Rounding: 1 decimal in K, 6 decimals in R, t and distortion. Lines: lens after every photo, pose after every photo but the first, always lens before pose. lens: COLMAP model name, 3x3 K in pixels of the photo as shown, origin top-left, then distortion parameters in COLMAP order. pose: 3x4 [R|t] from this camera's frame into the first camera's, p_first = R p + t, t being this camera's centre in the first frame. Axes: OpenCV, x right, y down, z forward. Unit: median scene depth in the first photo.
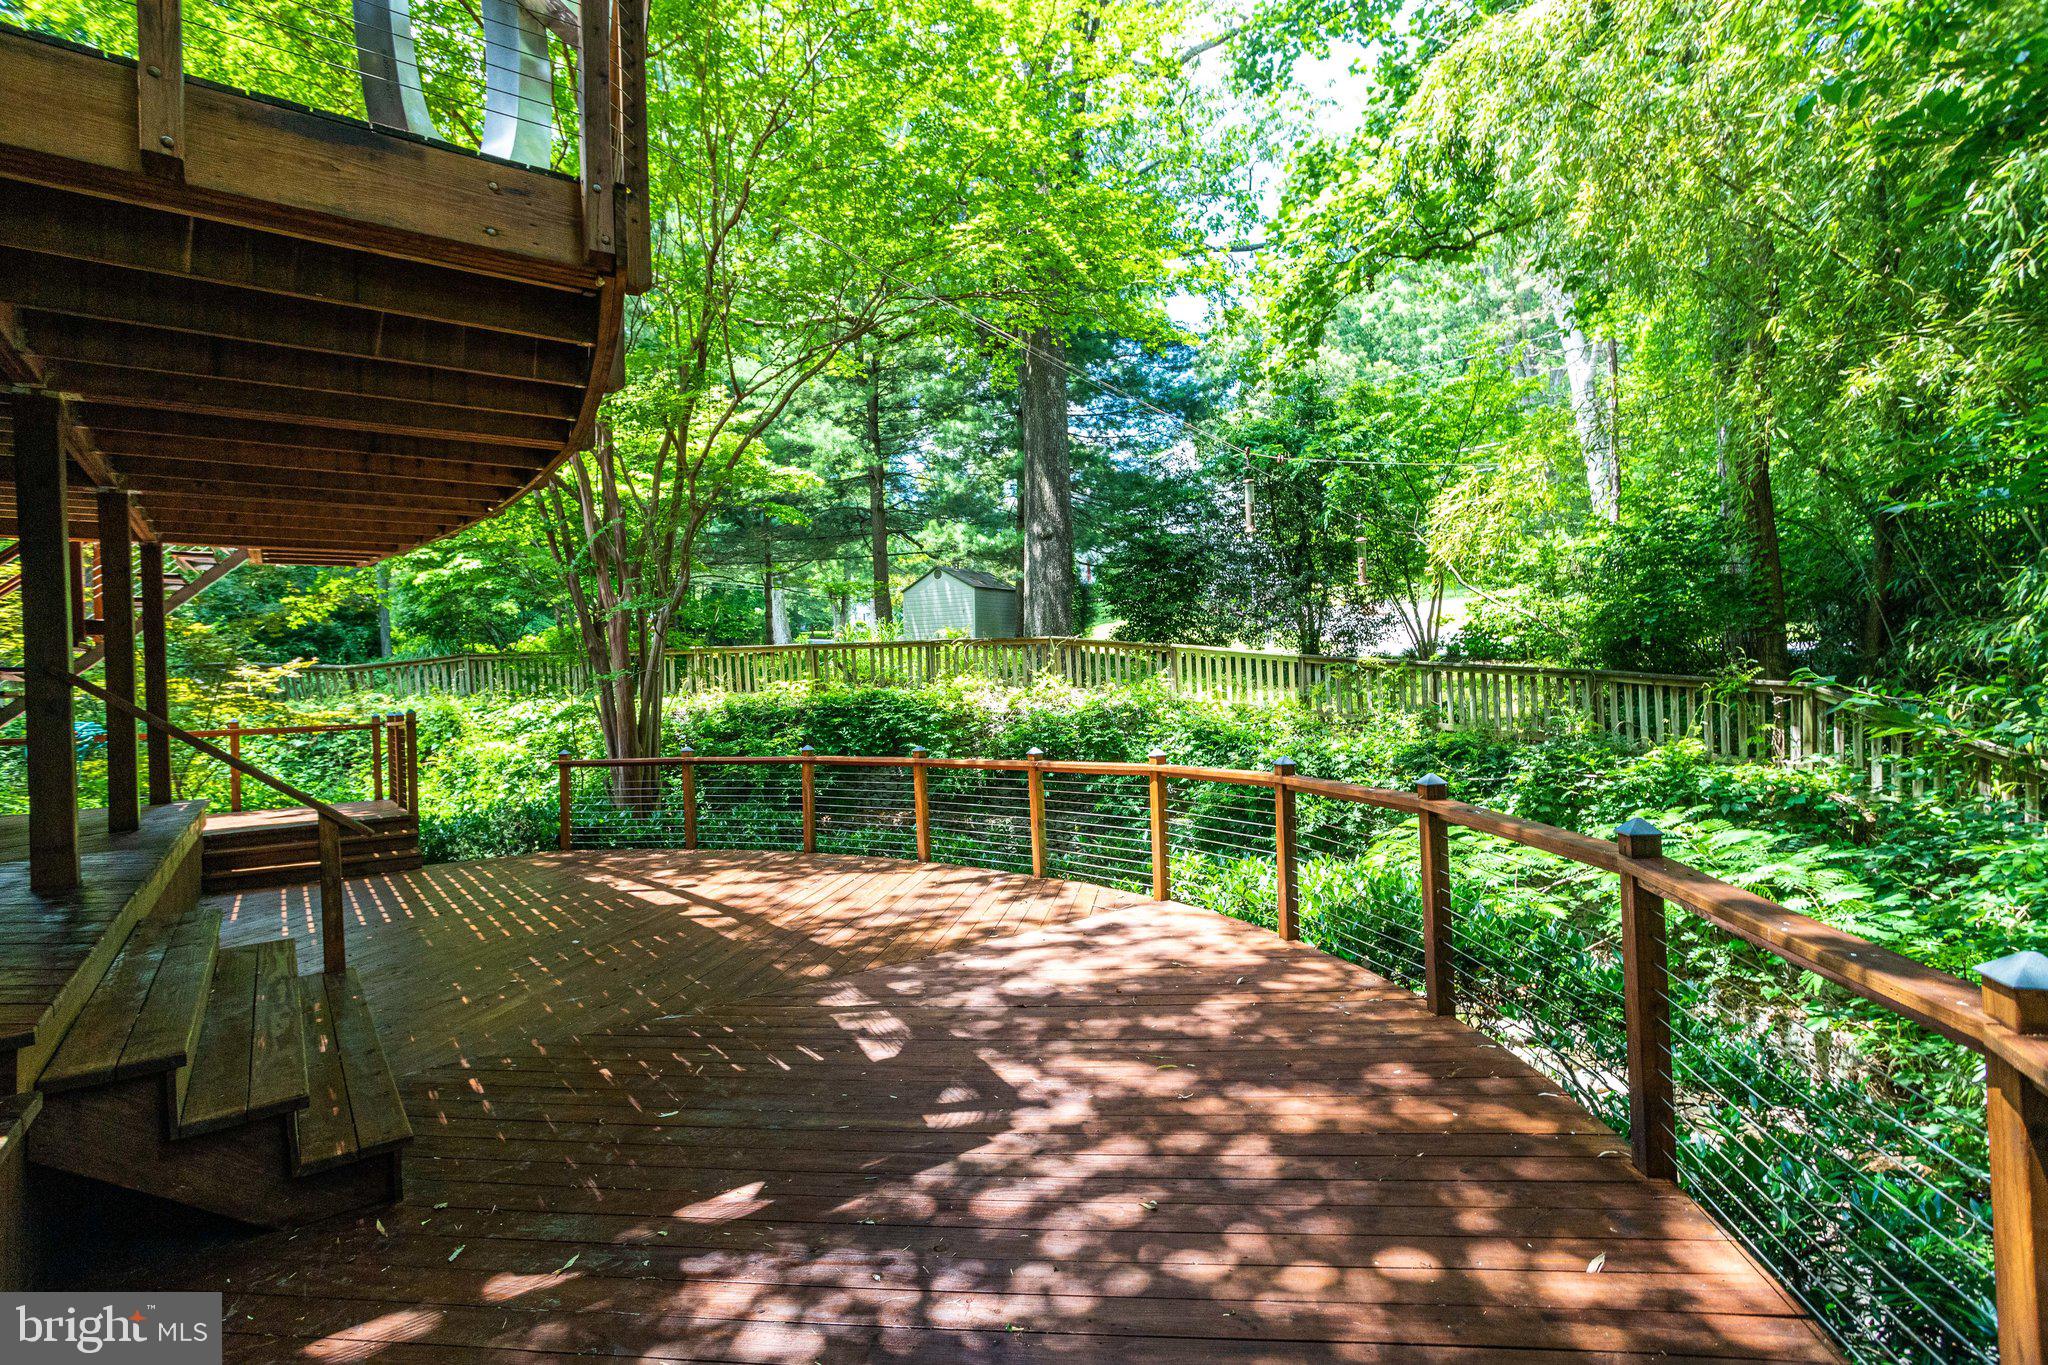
lens RADIAL K [[984.9, 0, 1023.6], [0, 984.9, 685.8], [0, 0, 1]] dist [-0.055007, 0.032400]
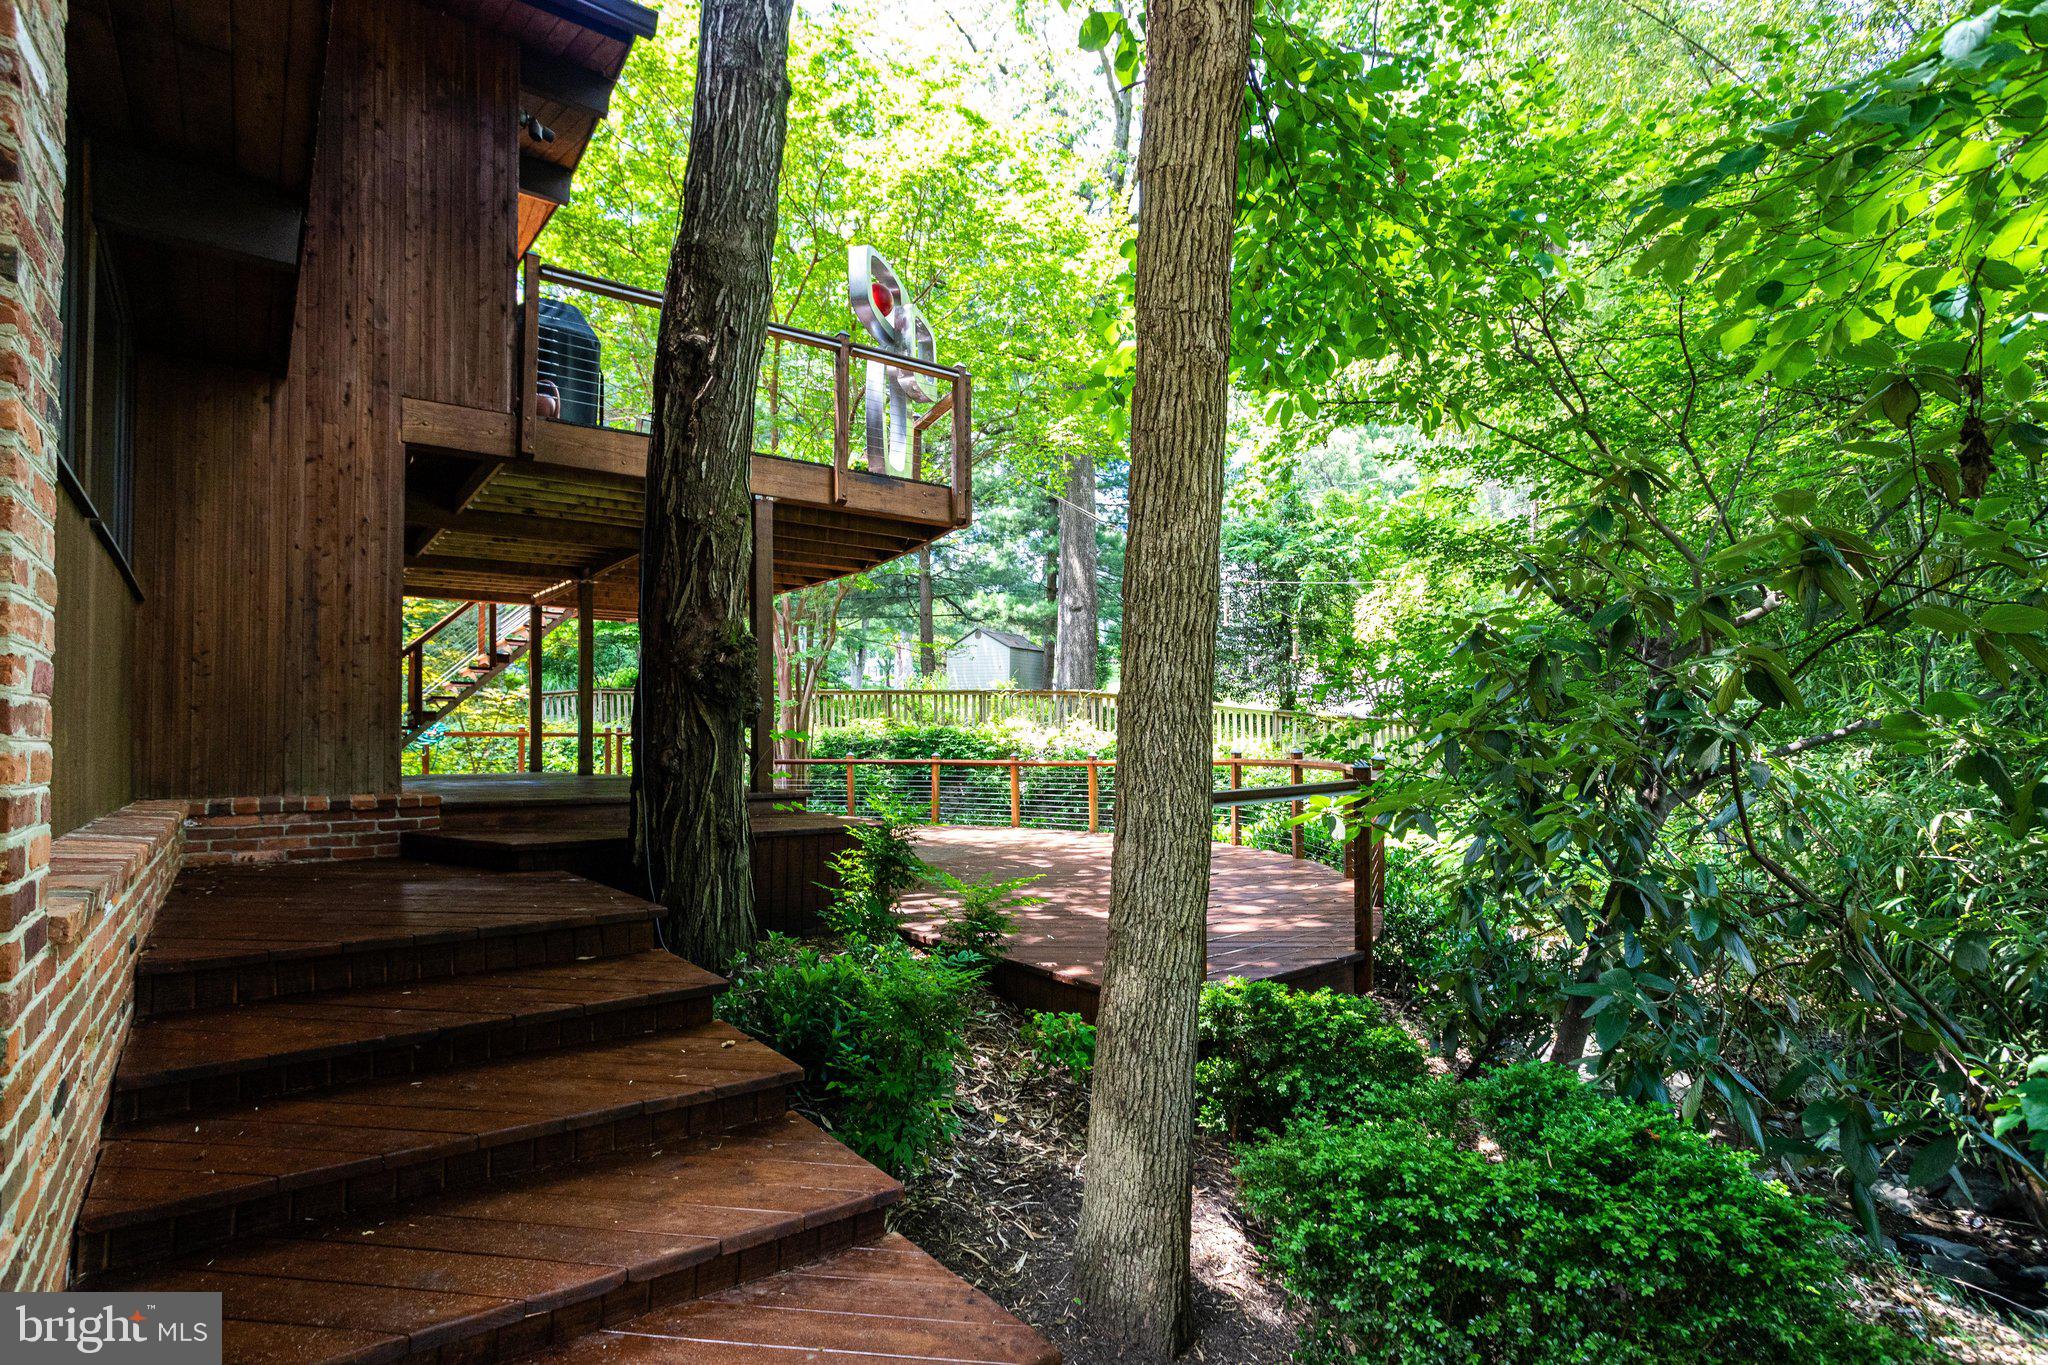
lens RADIAL K [[984.9, 0, 1023.6], [0, 984.9, 685.8], [0, 0, 1]] dist [-0.055007, 0.032400]
pose [[0.999535, 0.030384, -0.002506, -0.038500], [-0.030476, 0.997955, -0.056181, 0.016878], [0.000794, 0.056232, 0.998417, -0.238597]]
